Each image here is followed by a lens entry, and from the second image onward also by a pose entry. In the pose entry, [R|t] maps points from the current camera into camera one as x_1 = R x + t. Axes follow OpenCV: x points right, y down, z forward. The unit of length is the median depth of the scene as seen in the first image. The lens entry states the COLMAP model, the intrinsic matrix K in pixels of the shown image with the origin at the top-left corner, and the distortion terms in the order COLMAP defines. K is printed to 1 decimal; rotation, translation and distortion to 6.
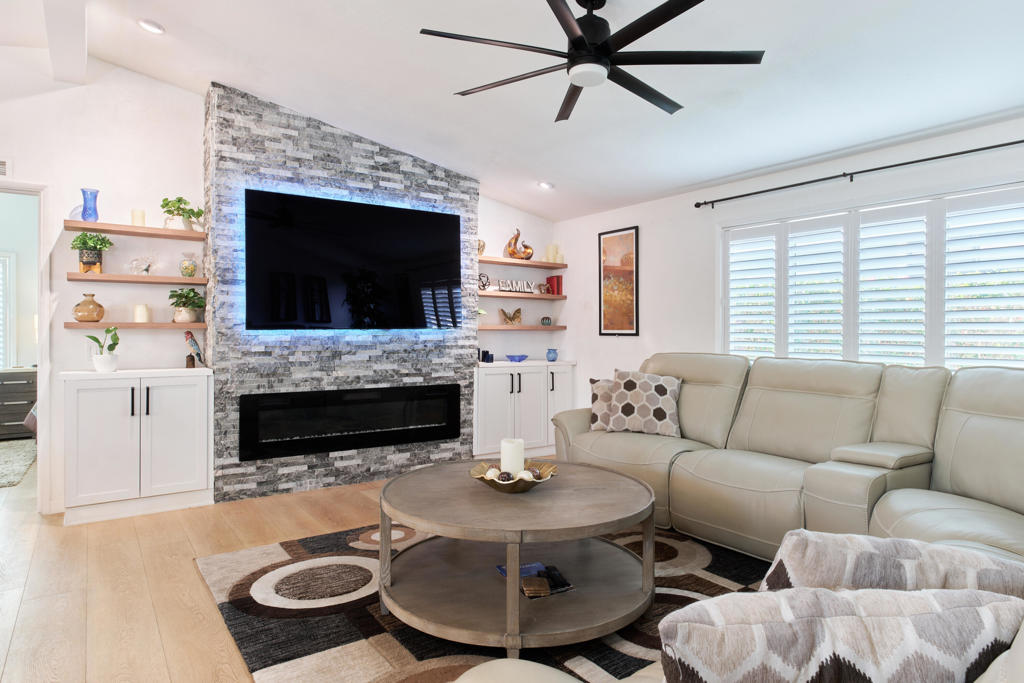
lens RADIAL K [[621.5, 0, 519.9], [0, 621.5, 333.8], [0, 0, 1]] dist [-0.003215, -0.000559]
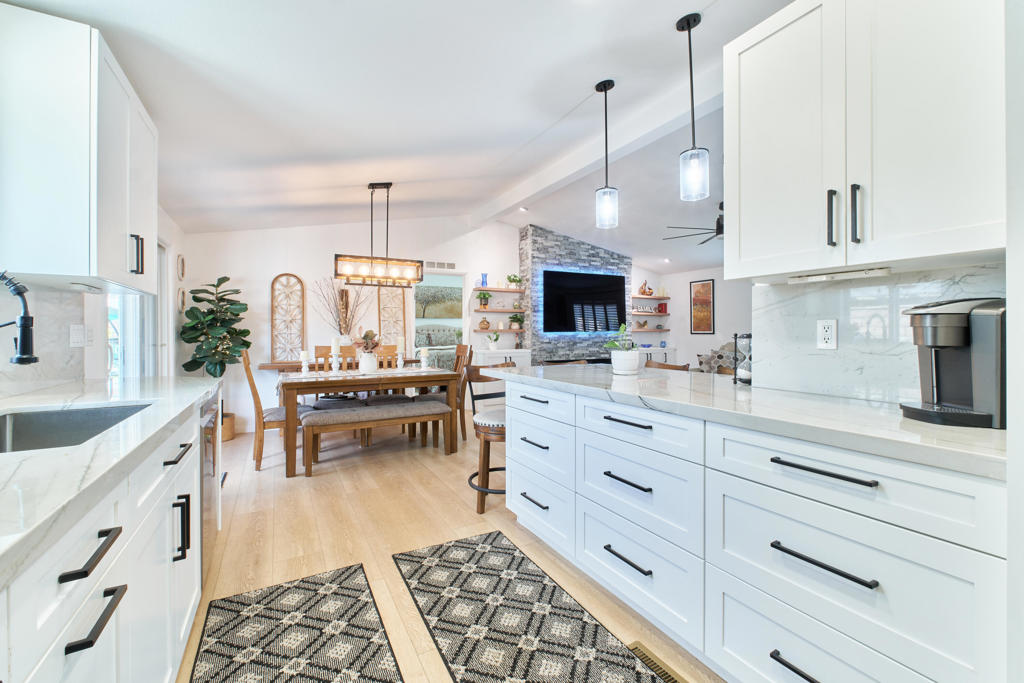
lens RADIAL K [[448.3, 0, 509.9], [0, 448.3, 334.4], [0, 0, 1]] dist [-0.000703, 0.000816]
pose [[0.992852, -0.005970, -0.119199, -0.340940], [0.005955, 0.999982, -0.000487, 0.001353], [0.119200, -0.000226, 0.992870, -0.595652]]
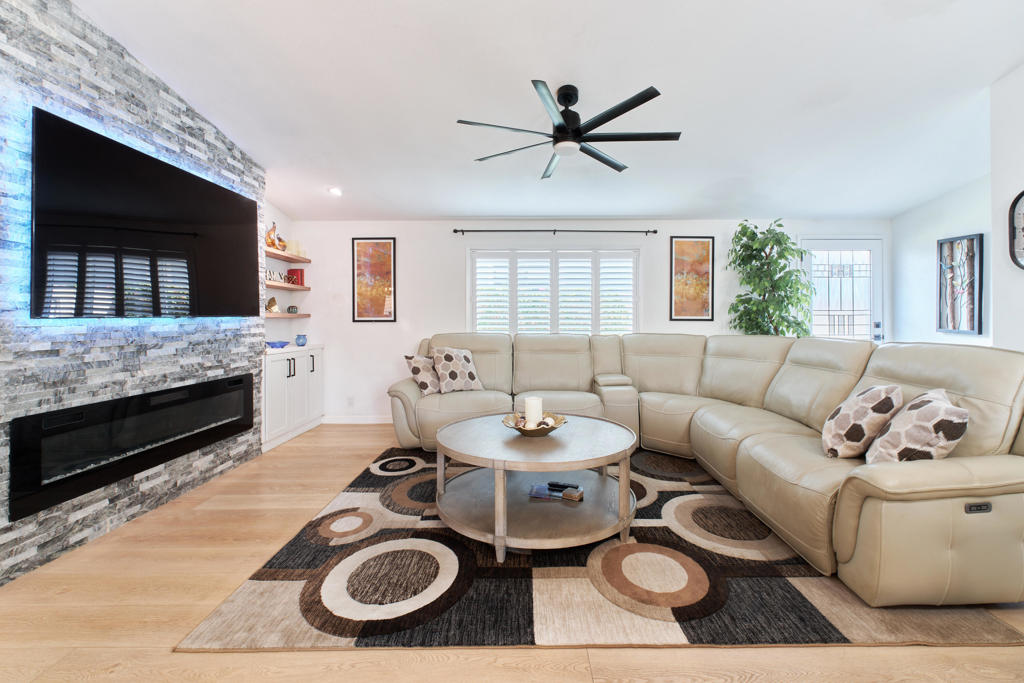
lens RADIAL K [[448.3, 0, 539.5], [0, 448.3, 316.0], [0, 0, 1]] dist [-0.000703, 0.000816]
pose [[0.563866, -0.000365, 0.825866, -0.492204], [0.007846, 0.999957, -0.004916, -0.002247], [-0.825829, 0.009252, 0.563845, 0.262043]]
